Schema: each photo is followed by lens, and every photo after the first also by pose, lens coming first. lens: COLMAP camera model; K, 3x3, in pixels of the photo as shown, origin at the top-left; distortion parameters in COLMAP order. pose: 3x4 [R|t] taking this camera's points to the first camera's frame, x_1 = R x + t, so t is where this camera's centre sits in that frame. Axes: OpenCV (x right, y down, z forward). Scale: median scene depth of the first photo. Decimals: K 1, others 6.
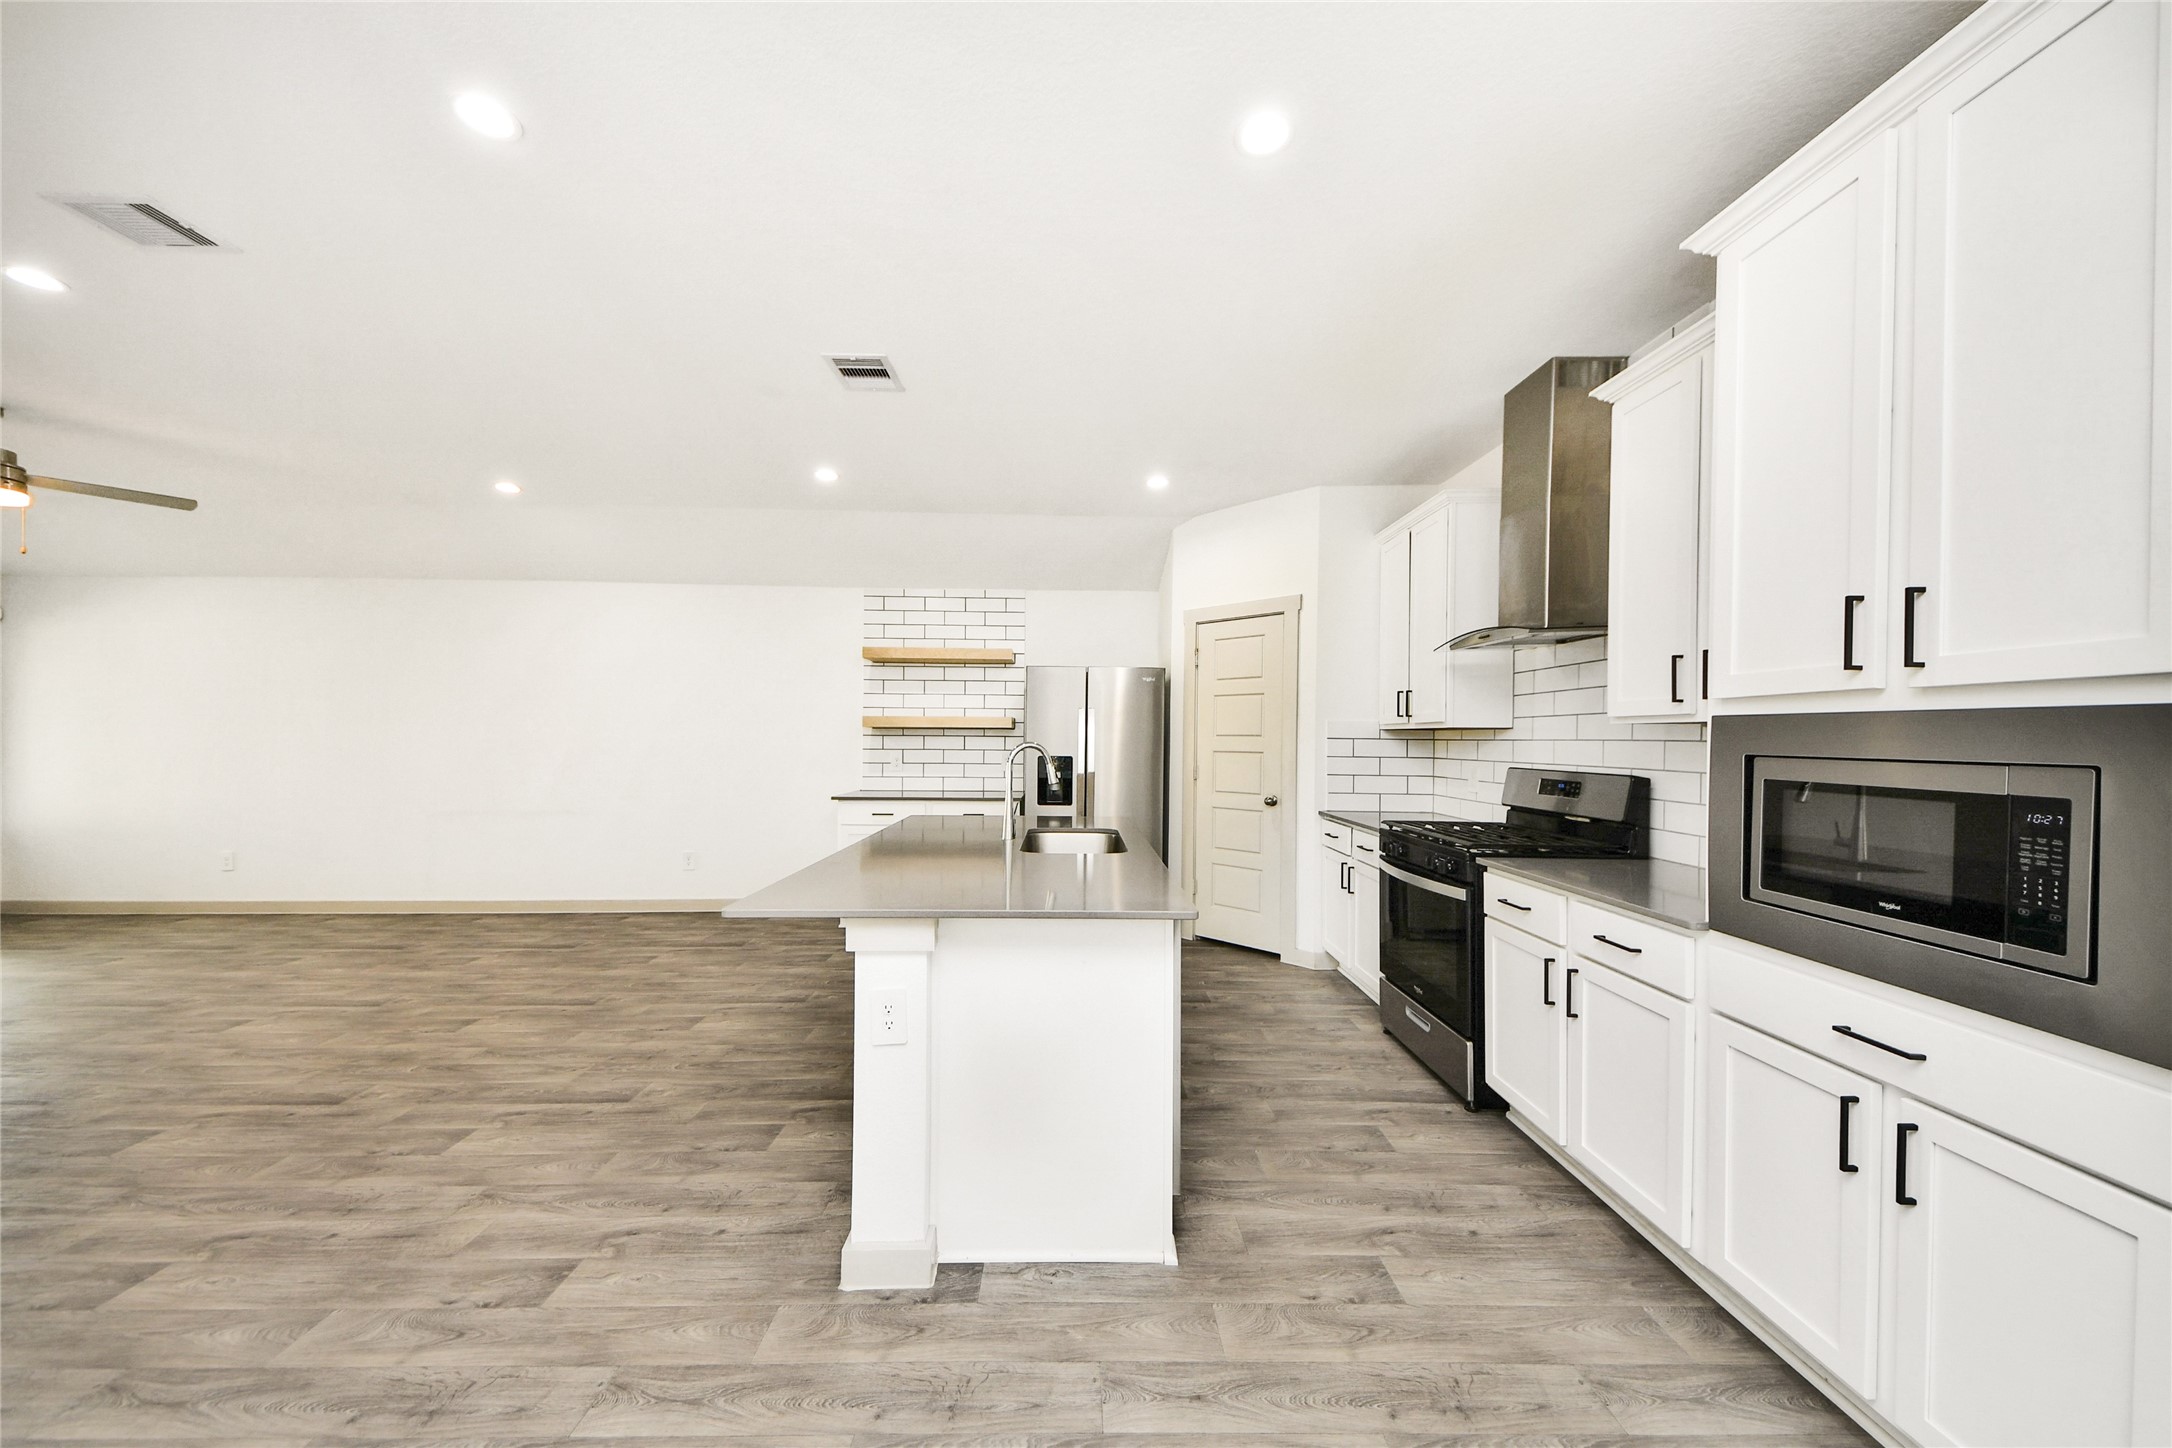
lens RADIAL K [[782.8, 0, 1070.9], [0, 782.8, 737.6], [0, 0, 1]] dist [0.018844, -0.003154]
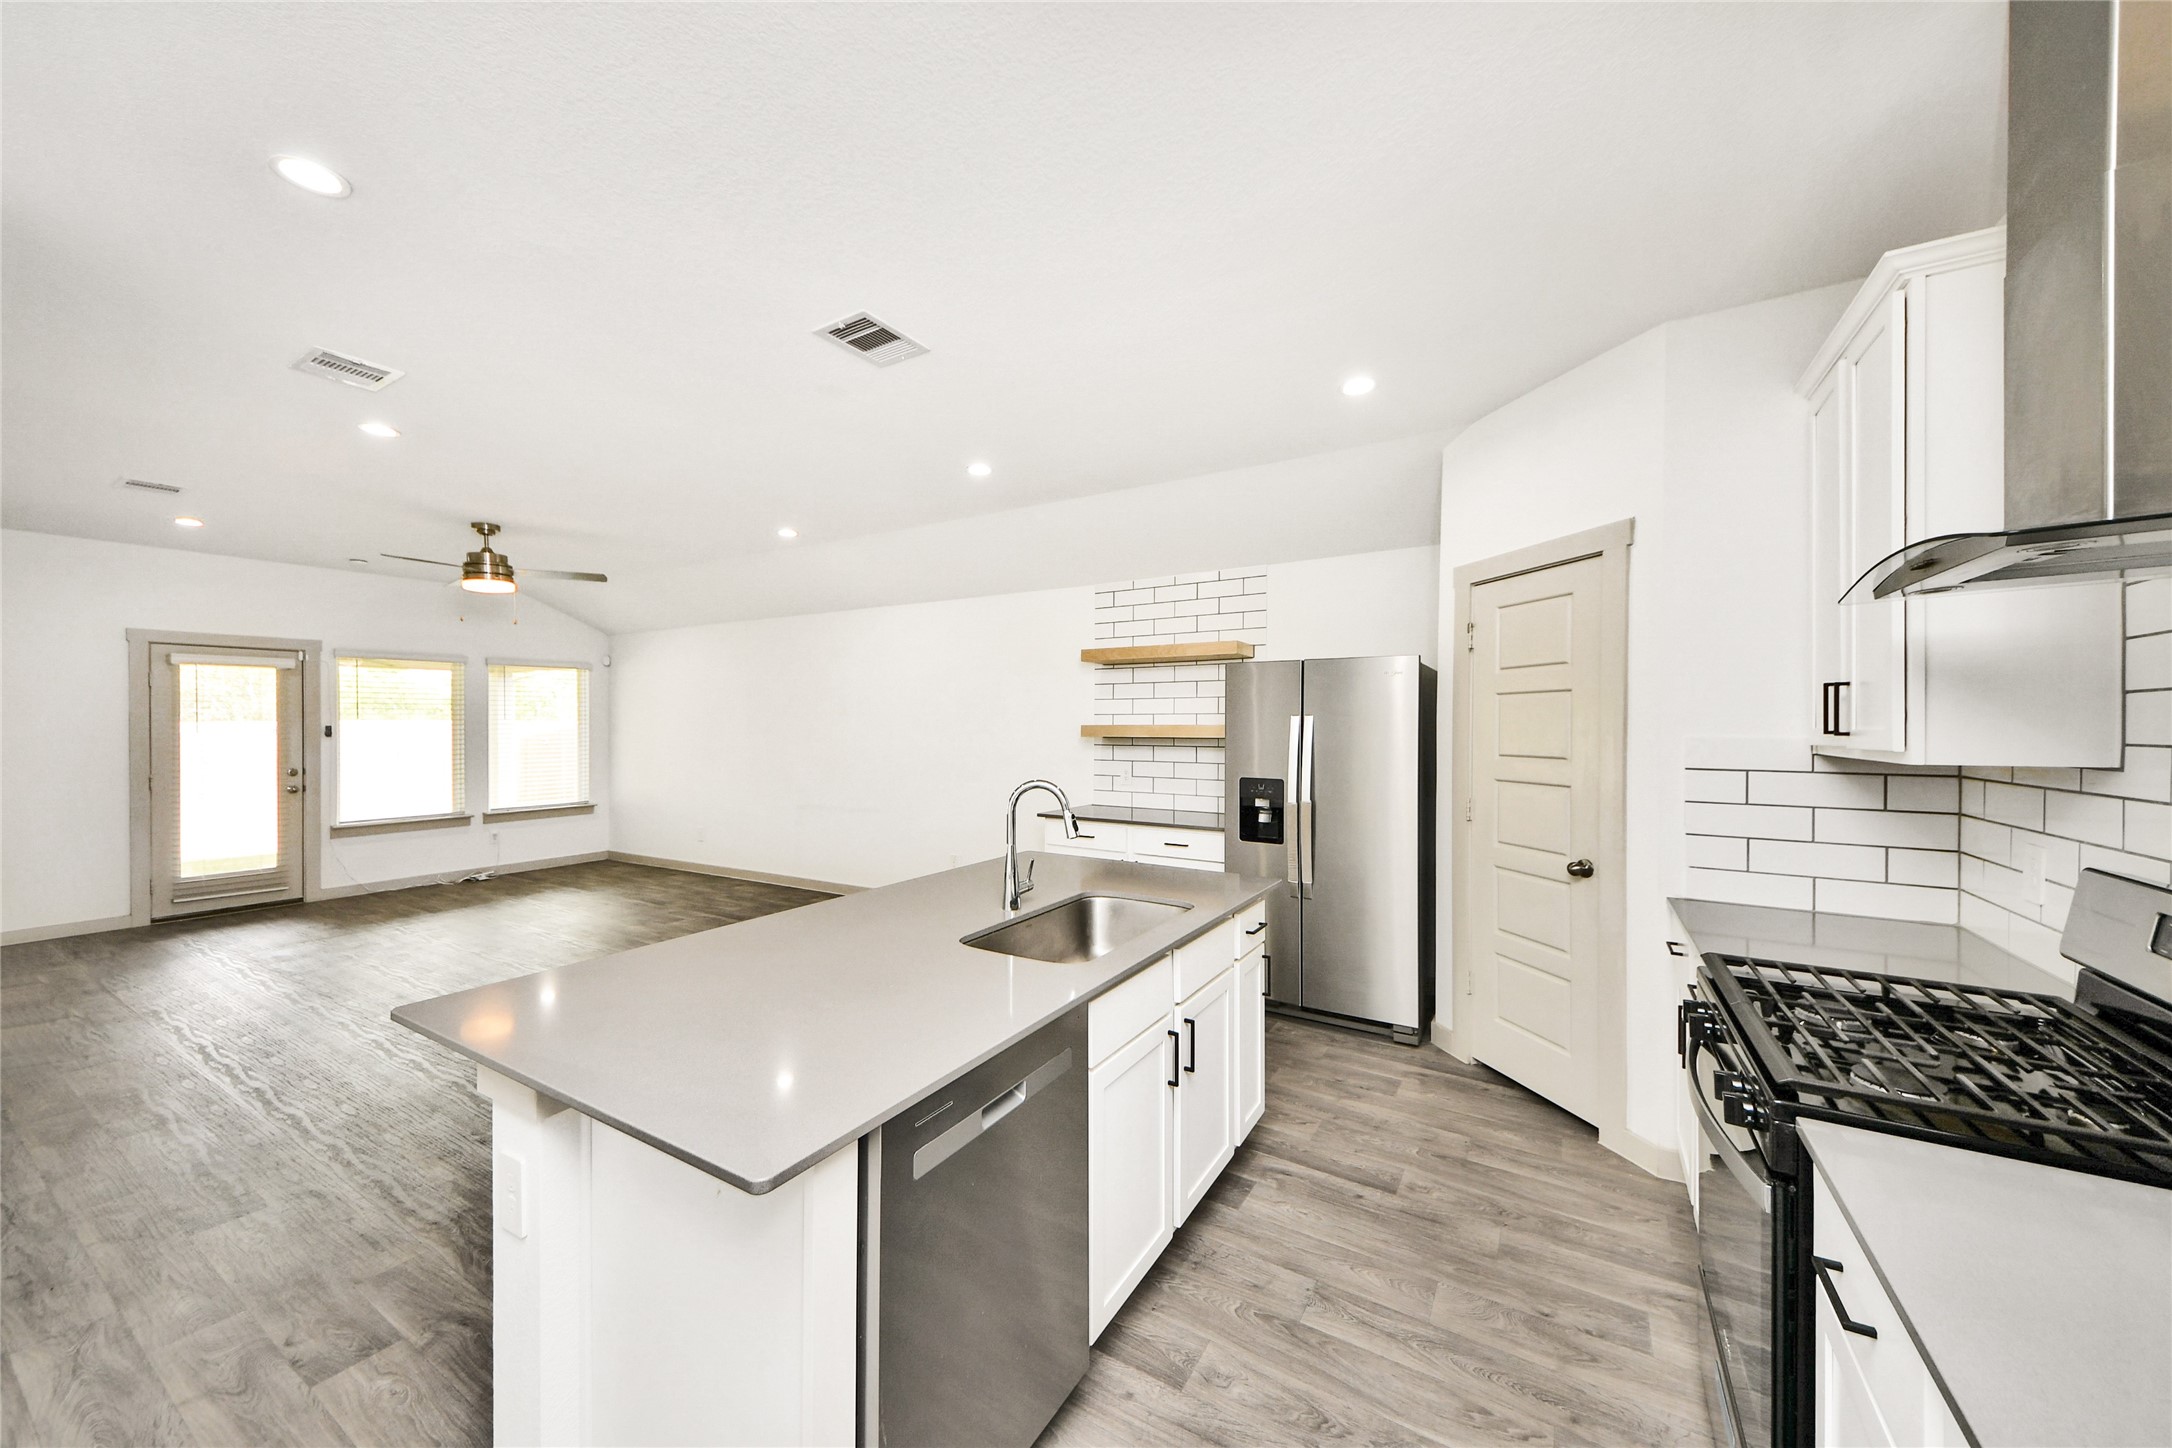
lens RADIAL K [[782.8, 0, 1062.6], [0, 782.8, 727.8], [0, 0, 1]] dist [0.018844, -0.003154]
pose [[0.840239, -0.004112, -0.542201, 0.269487], [0.004366, 0.999990, -0.000819, -0.030515], [0.542199, -0.001678, 0.840248, 0.288124]]
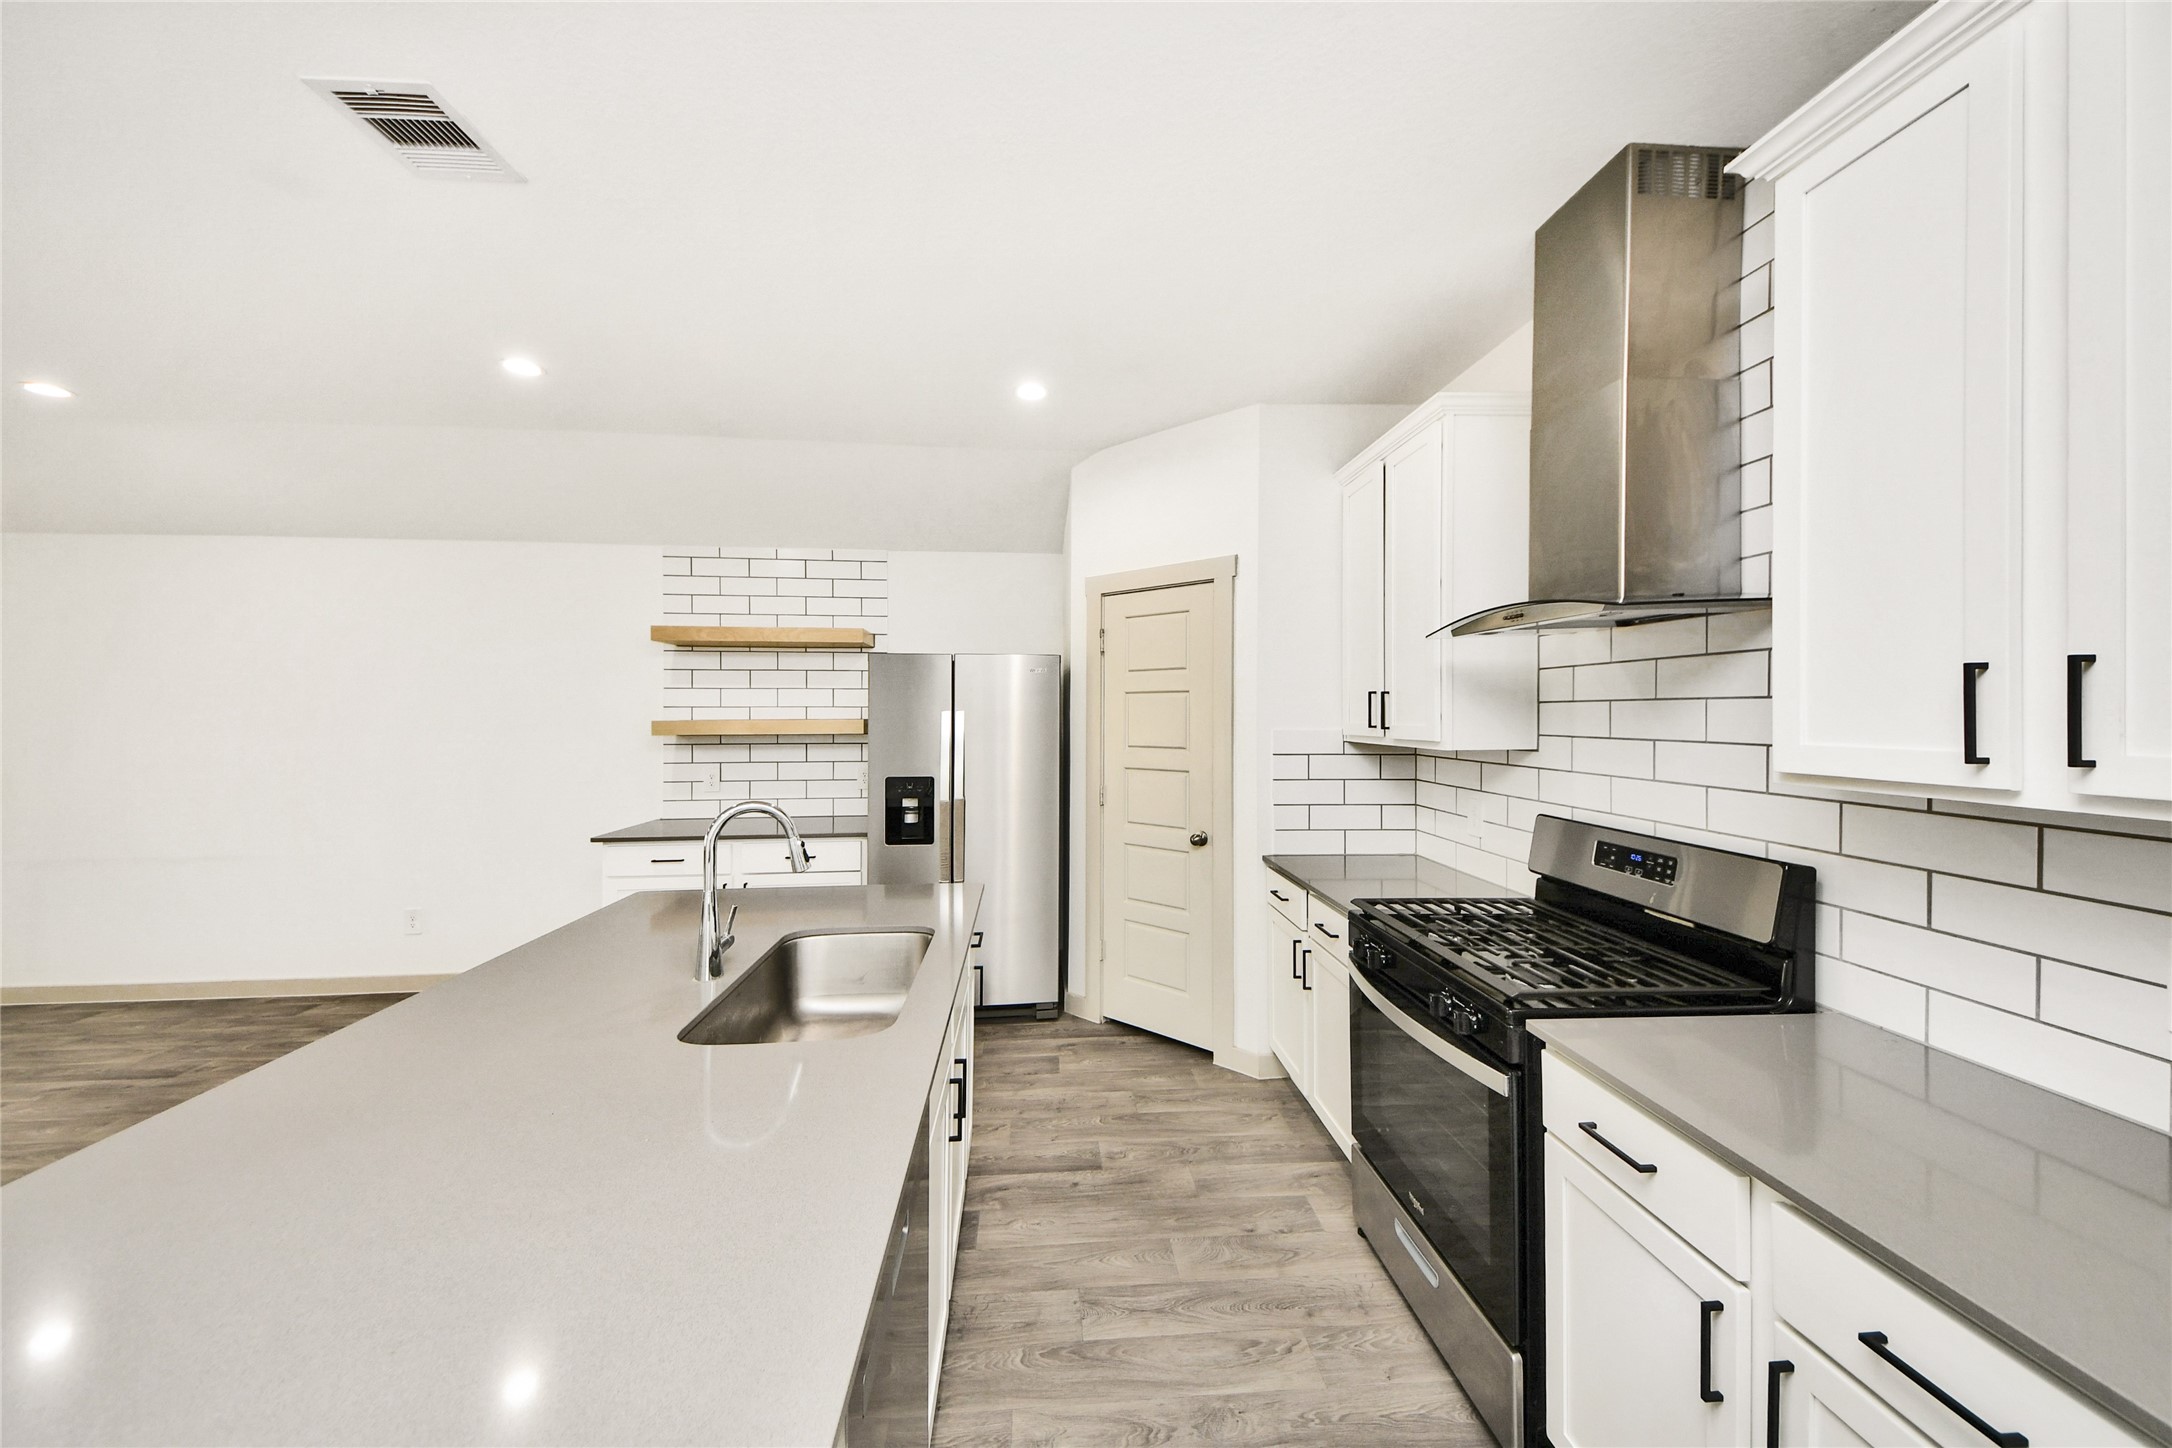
lens RADIAL K [[782.8, 0, 1091.7], [0, 782.8, 712.2], [0, 0, 1]] dist [0.018844, -0.003154]
pose [[0.997191, -0.010006, 0.074229, 0.110420], [0.009825, 0.999948, 0.002804, -0.042751], [-0.074253, -0.002067, 0.997237, 0.301288]]
